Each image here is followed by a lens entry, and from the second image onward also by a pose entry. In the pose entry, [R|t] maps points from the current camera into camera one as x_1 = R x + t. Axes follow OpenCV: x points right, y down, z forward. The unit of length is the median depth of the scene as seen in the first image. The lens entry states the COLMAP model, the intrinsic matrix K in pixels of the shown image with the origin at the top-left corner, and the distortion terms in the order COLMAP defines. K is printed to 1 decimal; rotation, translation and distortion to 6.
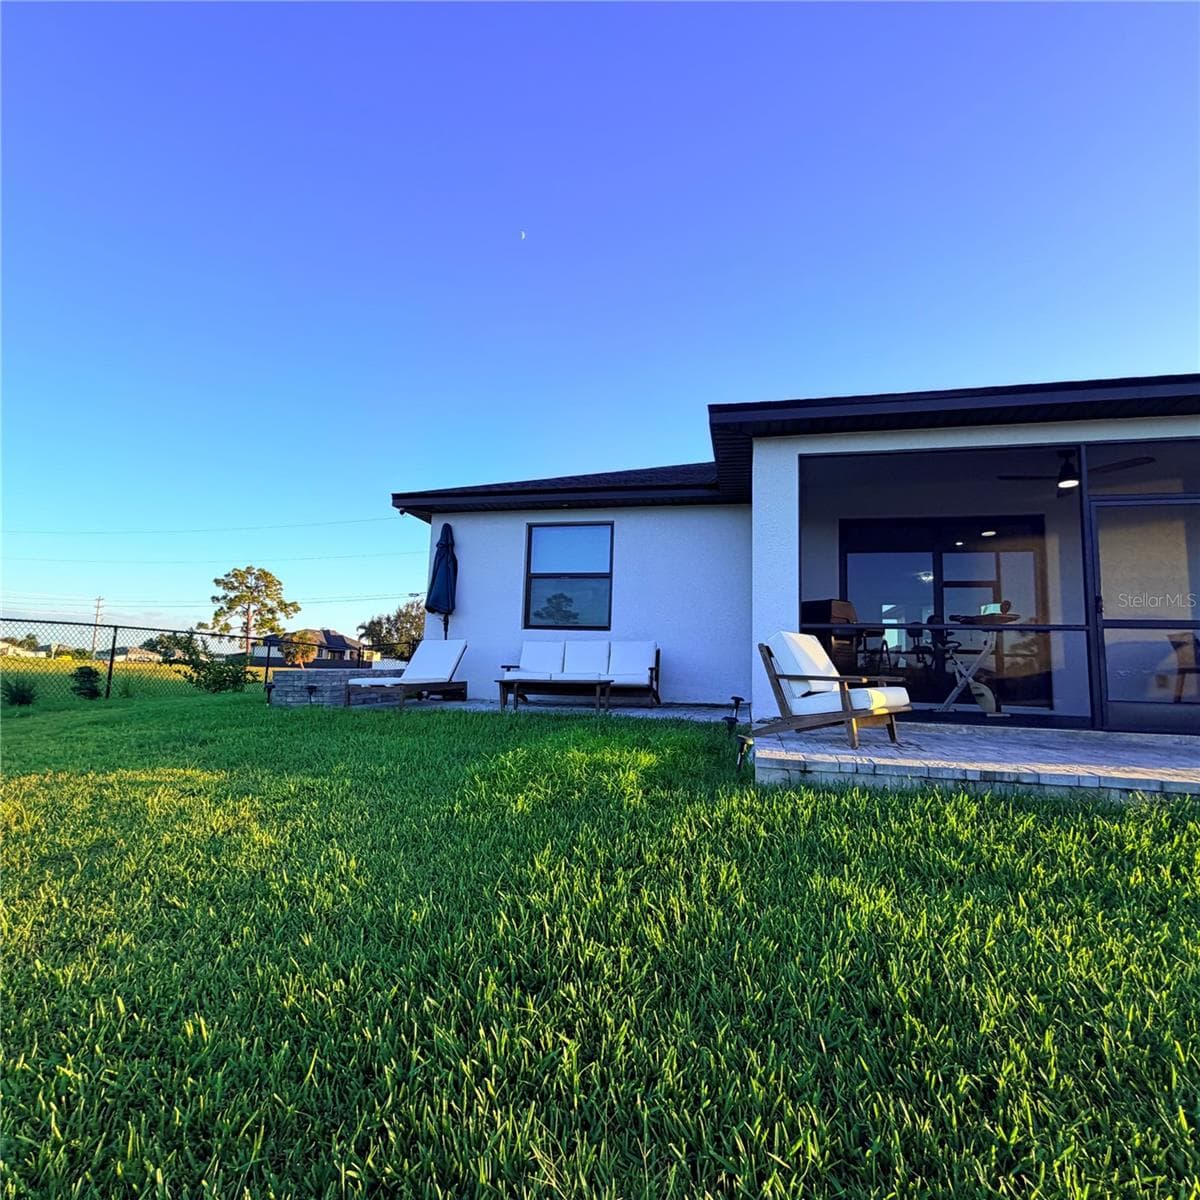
lens RADIAL K [[631.1, 0, 603.4], [0, 631.1, 596.8], [0, 0, 1]] dist [0.001838, 0.000487]
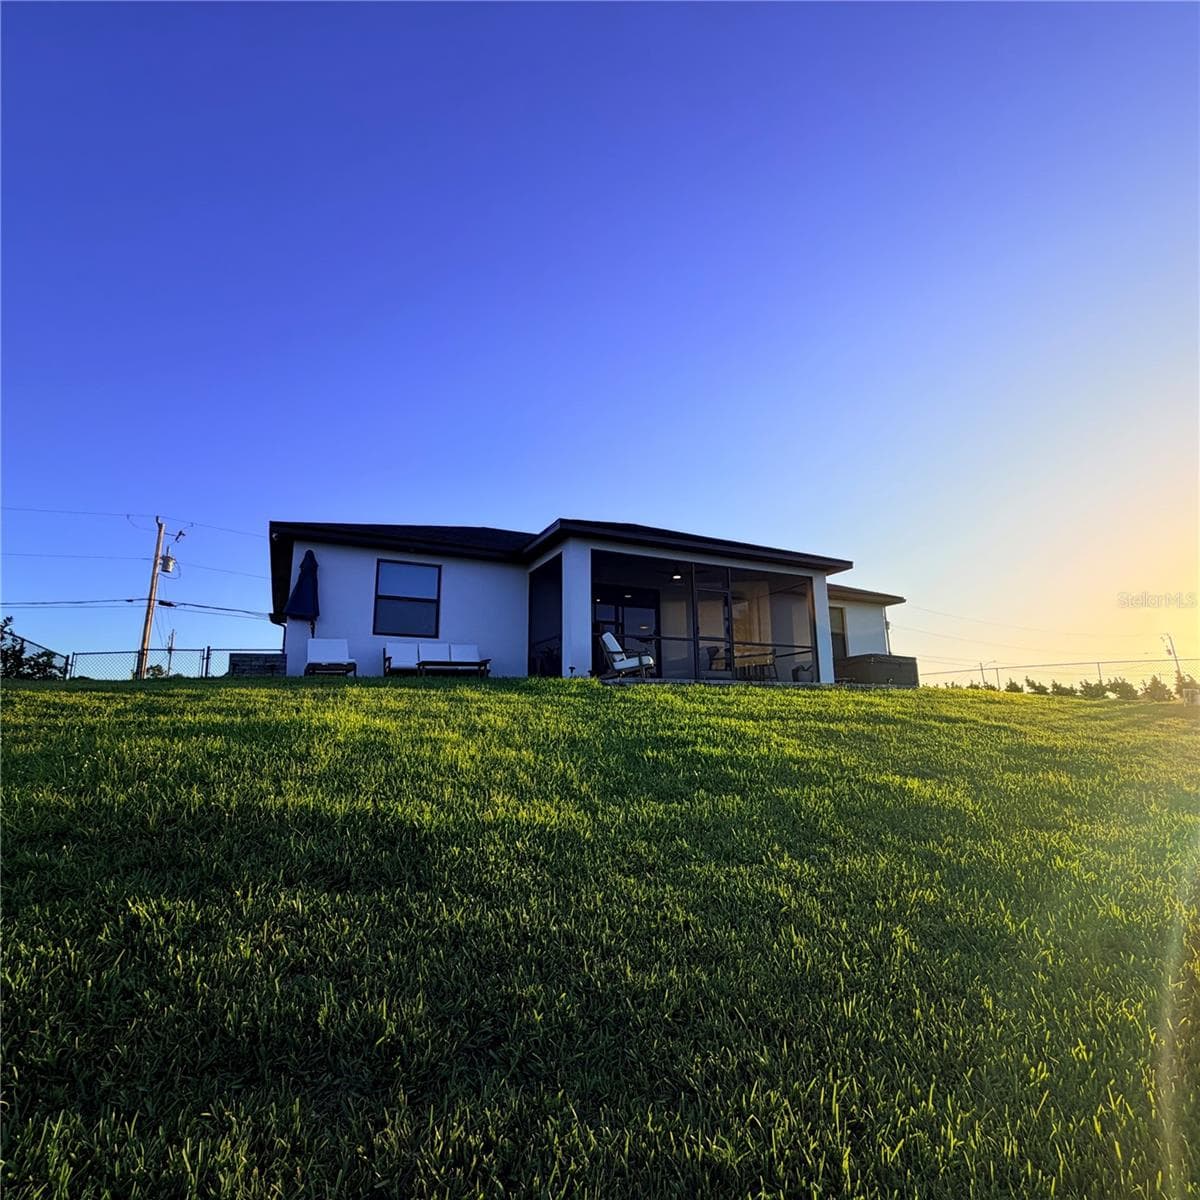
lens RADIAL K [[631.1, 0, 599.3], [0, 631.1, 599.1], [0, 0, 1]] dist [0.001838, 0.000487]
pose [[0.770745, 0.085087, 0.631436, -0.677090], [-0.043703, 0.995769, -0.080837, 0.068347], [-0.635643, 0.034709, 0.771203, -0.407679]]
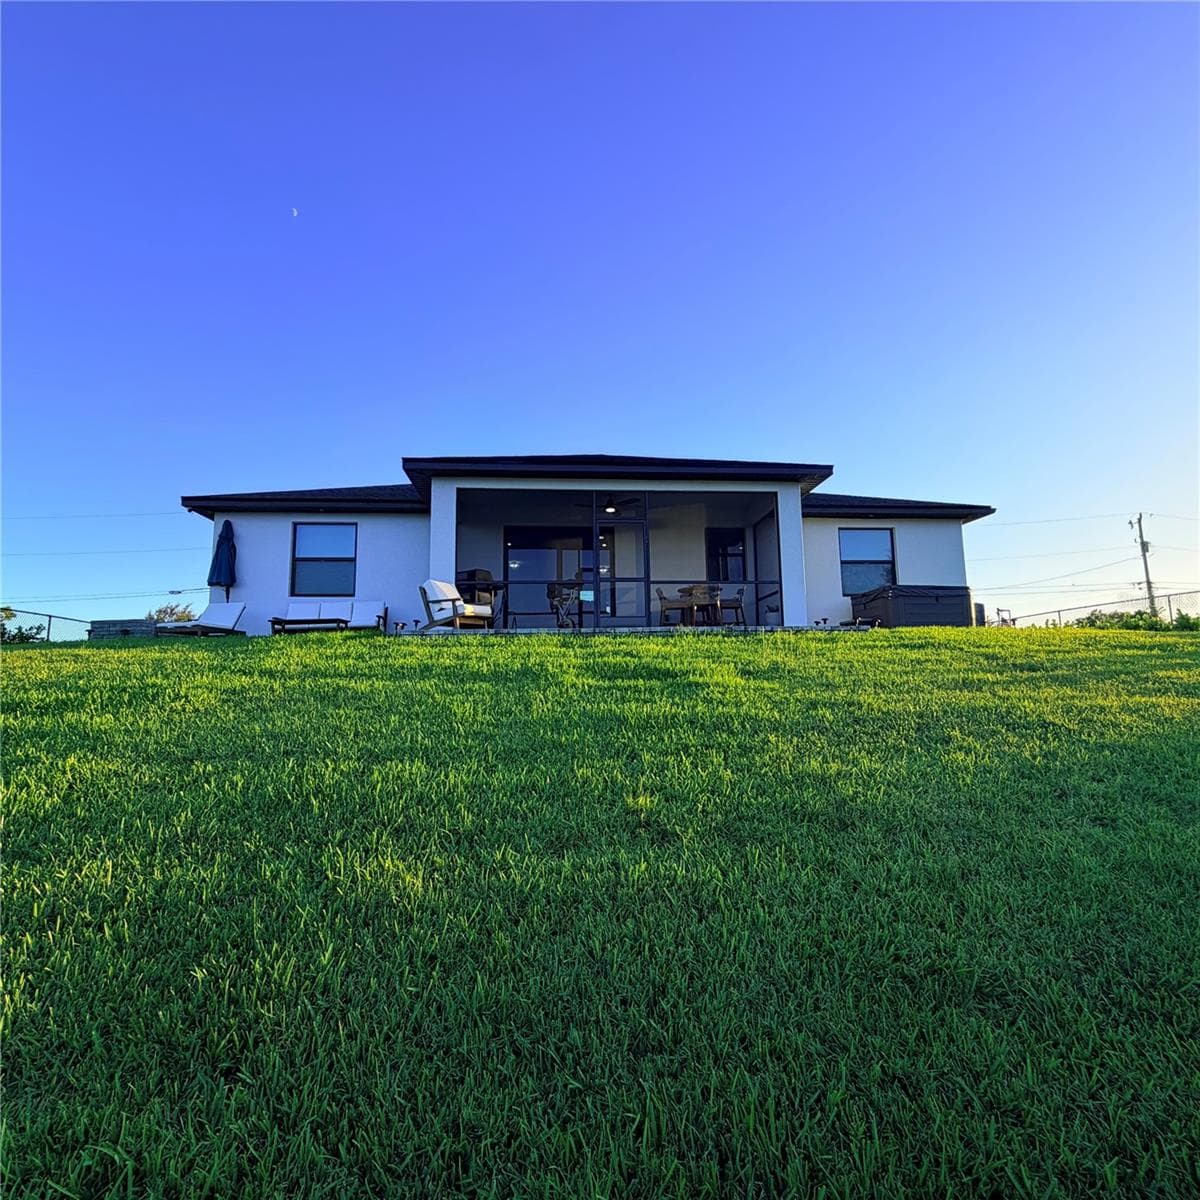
lens RADIAL K [[631.1, 0, 596.1], [0, 631.1, 603.2], [0, 0, 1]] dist [0.001838, 0.000487]
pose [[0.951820, -0.005888, 0.306601, 0.100110], [0.006760, 0.999976, -0.001782, 0.078986], [-0.306583, 0.003769, 0.951836, -0.603292]]
